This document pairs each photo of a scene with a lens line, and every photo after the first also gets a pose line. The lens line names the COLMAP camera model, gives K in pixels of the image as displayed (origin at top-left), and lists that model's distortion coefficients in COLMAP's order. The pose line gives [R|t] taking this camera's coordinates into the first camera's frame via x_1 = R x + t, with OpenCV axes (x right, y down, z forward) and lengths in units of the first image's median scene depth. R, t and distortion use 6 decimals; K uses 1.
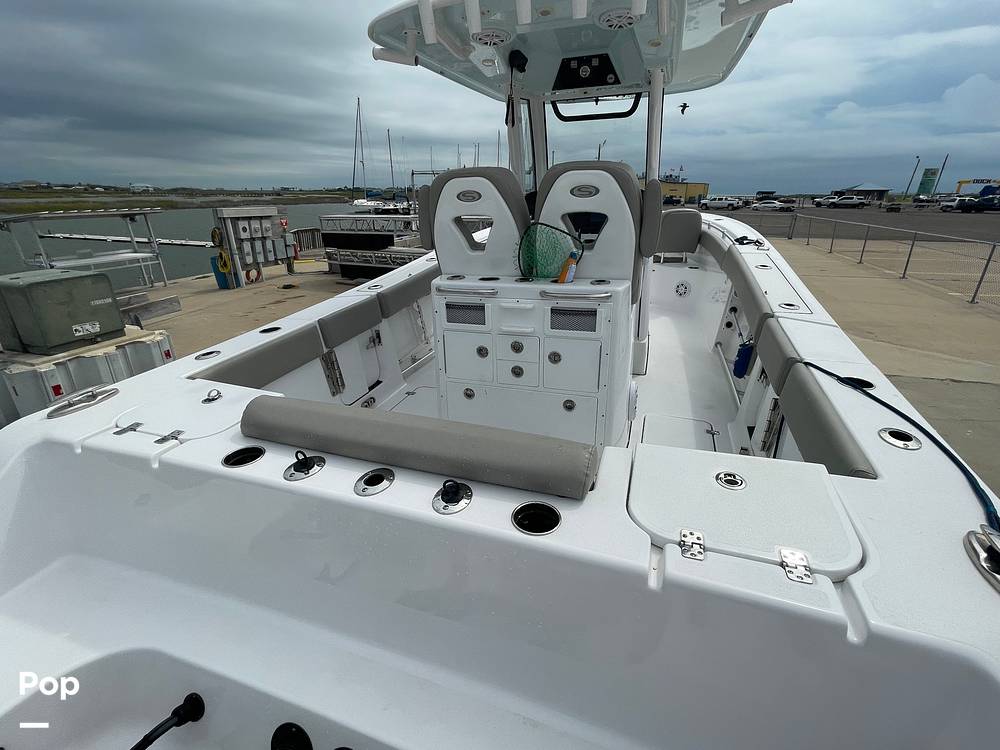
lens RADIAL K [[447.3, 0, 501.7], [0, 447.3, 377.5], [0, 0, 1]] dist [-0.012068, 0.006205]
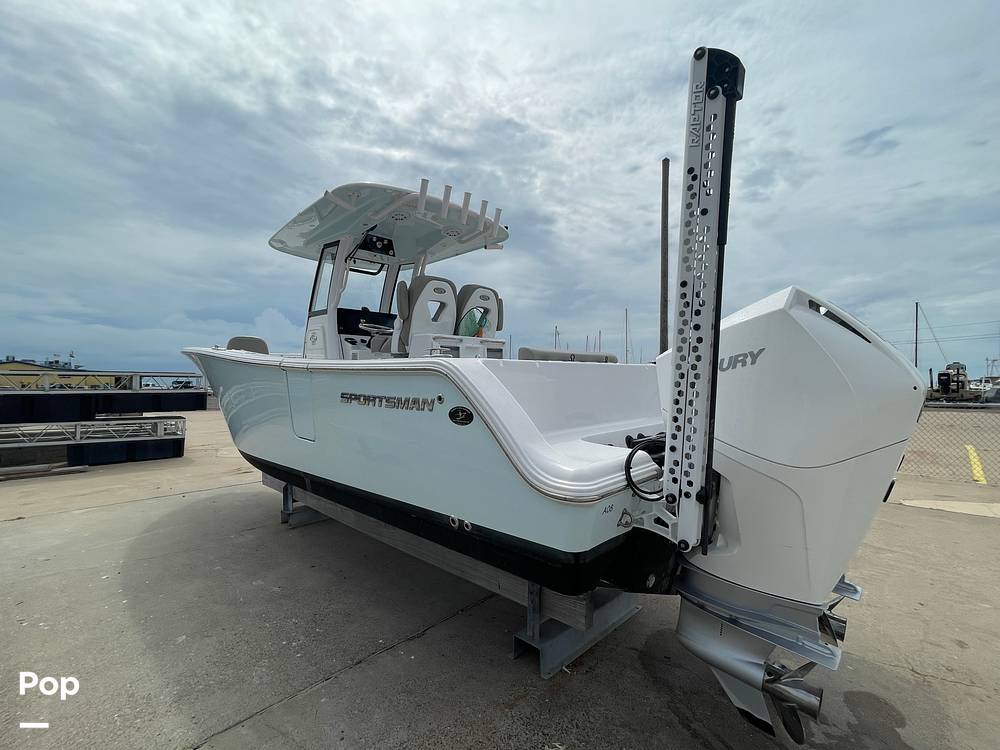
lens RADIAL K [[446.2, 0, 500.1], [0, 446.2, 379.3], [0, 0, 1]] dist [-0.003129, 0.000211]
pose [[0.420917, 0.020491, 0.906868, -0.256187], [0.339200, 0.923661, -0.178308, 0.053481], [-0.841292, 0.382662, 0.381834, 0.037536]]
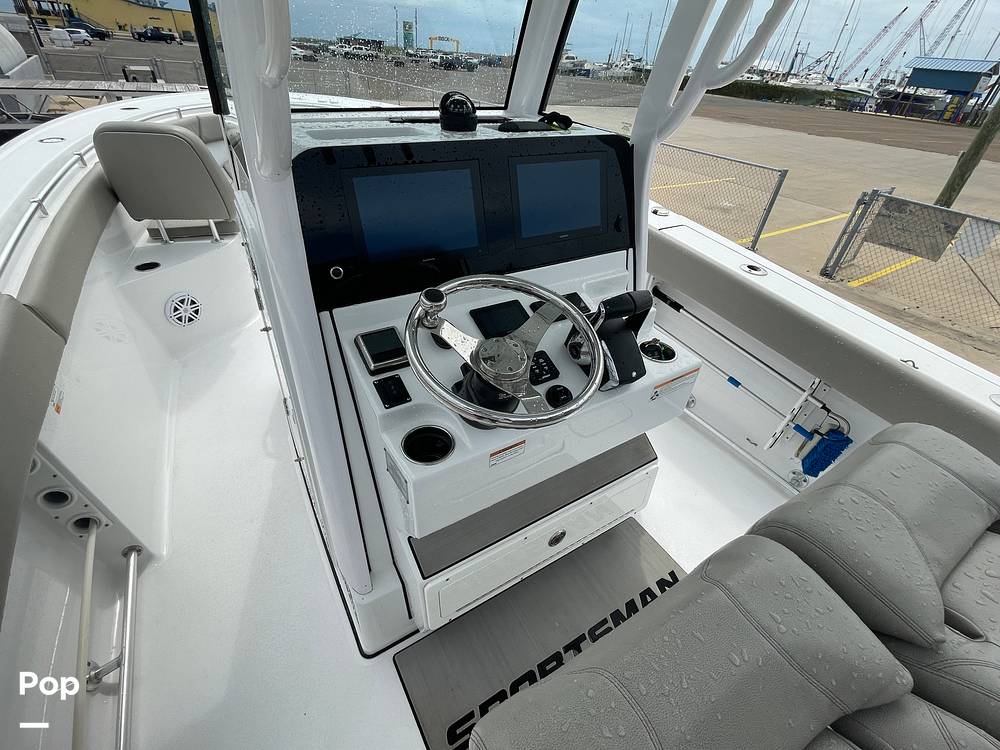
lens RADIAL K [[445.2, 0, 498.8], [0, 445.2, 375.8], [0, 0, 1]] dist [0.010227, -0.004510]
pose [[0.626113, -0.414716, 0.660298, -0.022369], [0.226000, 0.906996, 0.355362, -0.098044], [-0.746262, -0.073270, 0.661608, 0.200660]]
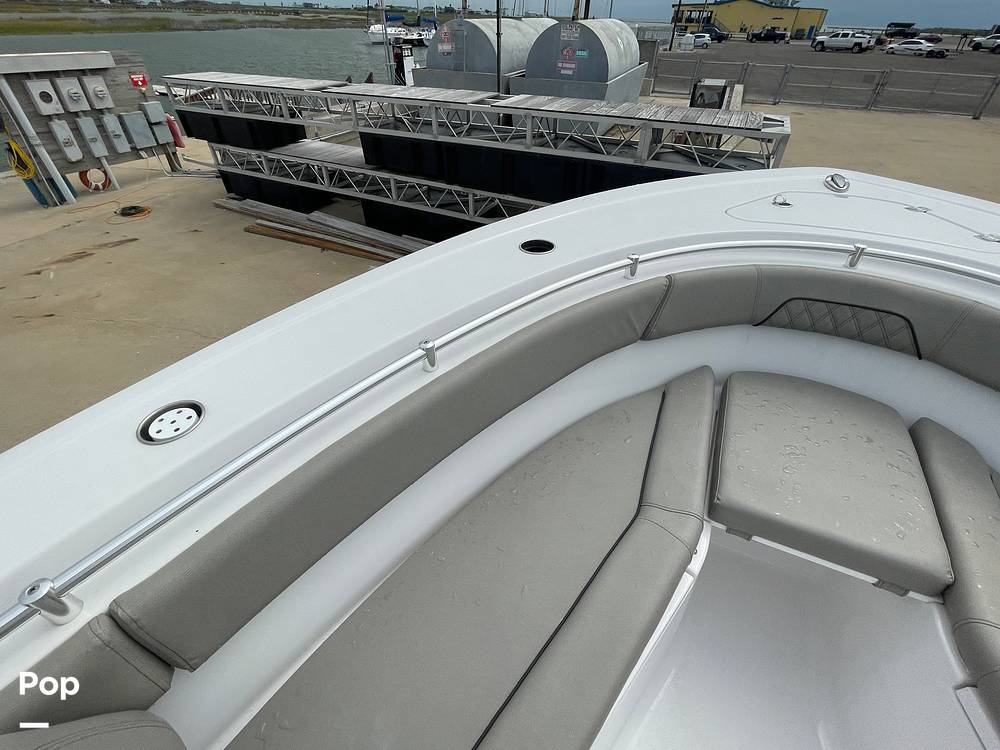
lens RADIAL K [[440.7, 0, 498.0], [0, 440.7, 379.6], [0, 0, 1]] dist [0.010807, -0.005297]
pose [[0.994106, 0.081490, -0.071507, 0.069644], [-0.057209, 0.954554, 0.292496, -0.183666], [0.092093, -0.286681, 0.953590, 0.402865]]
